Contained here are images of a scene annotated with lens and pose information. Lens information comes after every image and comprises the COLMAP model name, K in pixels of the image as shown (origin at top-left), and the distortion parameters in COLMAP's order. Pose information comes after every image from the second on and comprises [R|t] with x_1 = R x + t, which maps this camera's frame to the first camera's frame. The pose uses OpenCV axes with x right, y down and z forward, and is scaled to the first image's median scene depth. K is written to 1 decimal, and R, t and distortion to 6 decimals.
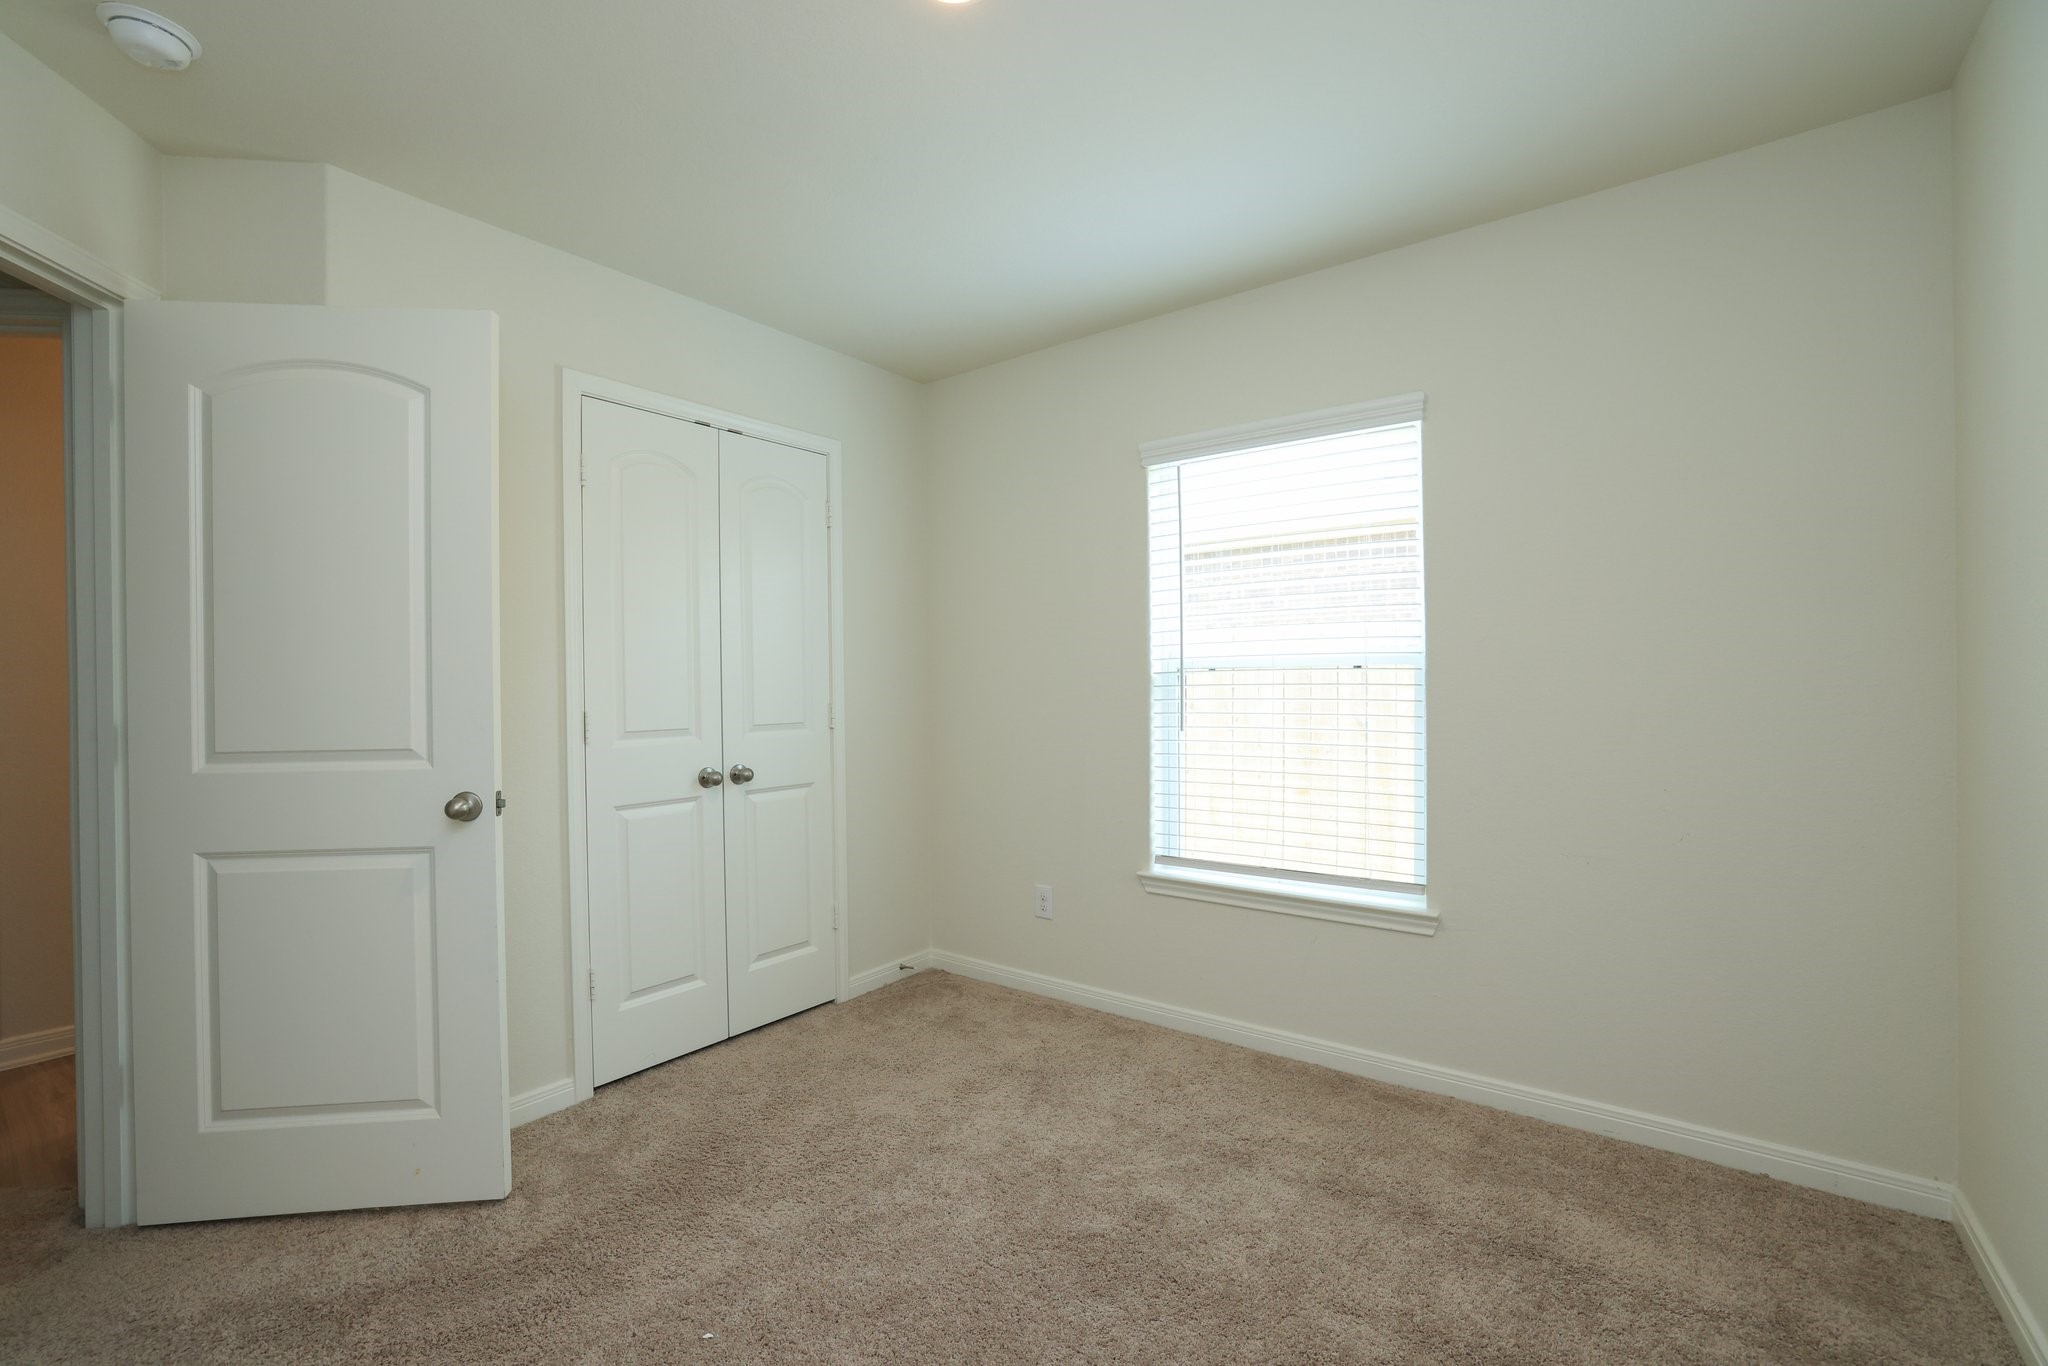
lens RADIAL K [[908.4, 0, 1034.8], [0, 908.4, 692.0], [0, 0, 1]] dist [-0.028952, 0.004805]
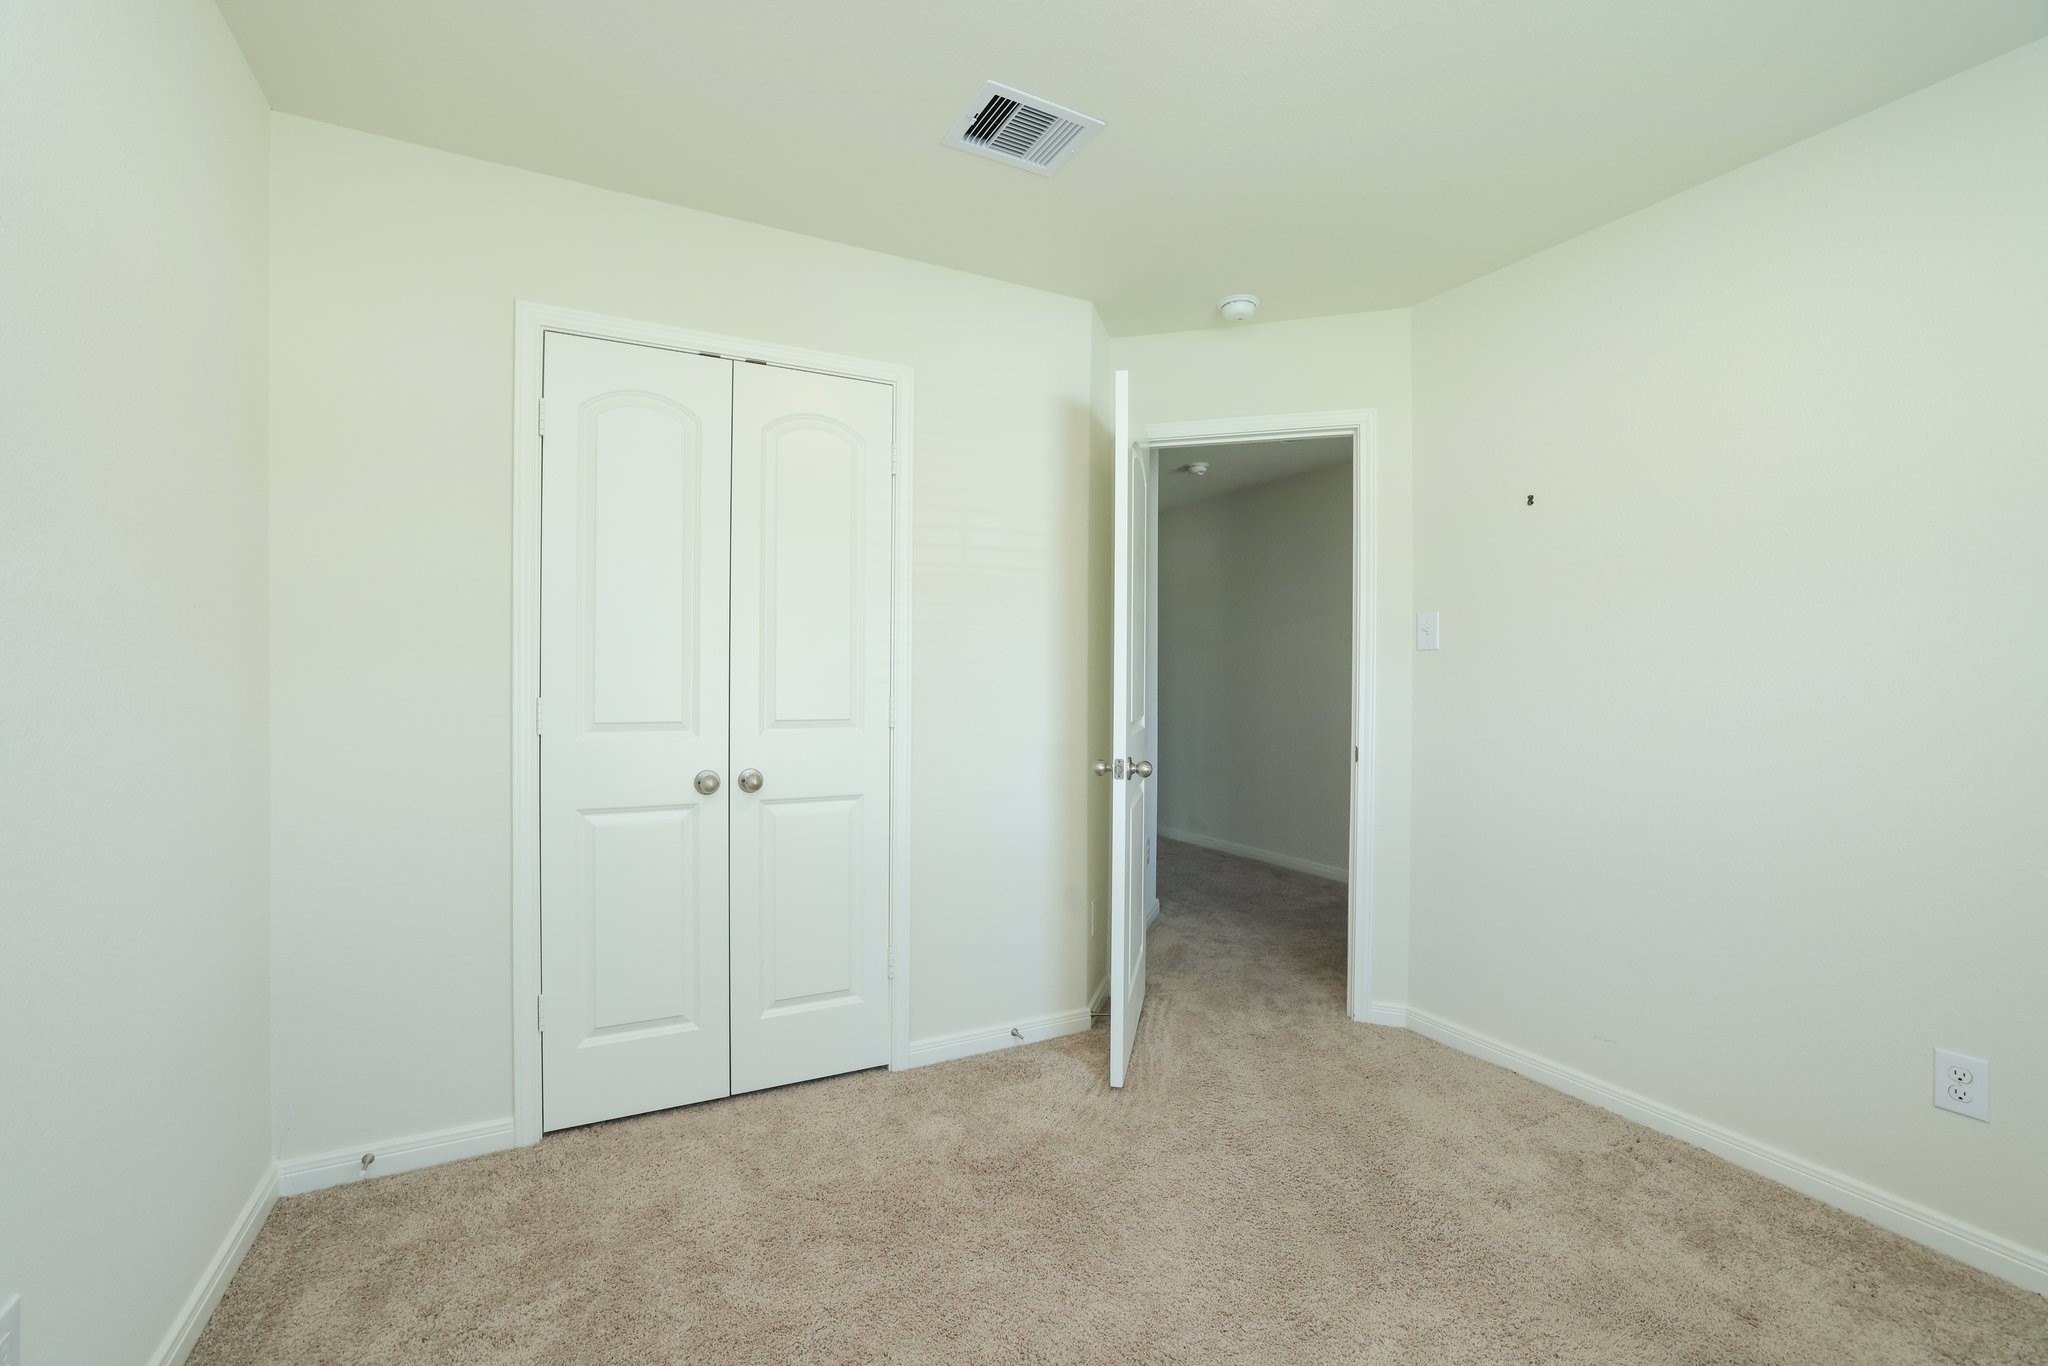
lens RADIAL K [[908.4, 0, 1037.8], [0, 908.4, 696.7], [0, 0, 1]] dist [-0.028952, 0.004805]
pose [[0.897283, 0.028604, -0.440528, 0.271080], [-0.022687, 0.999568, 0.018694, -0.006106], [0.440872, -0.006779, 0.897544, 0.383443]]
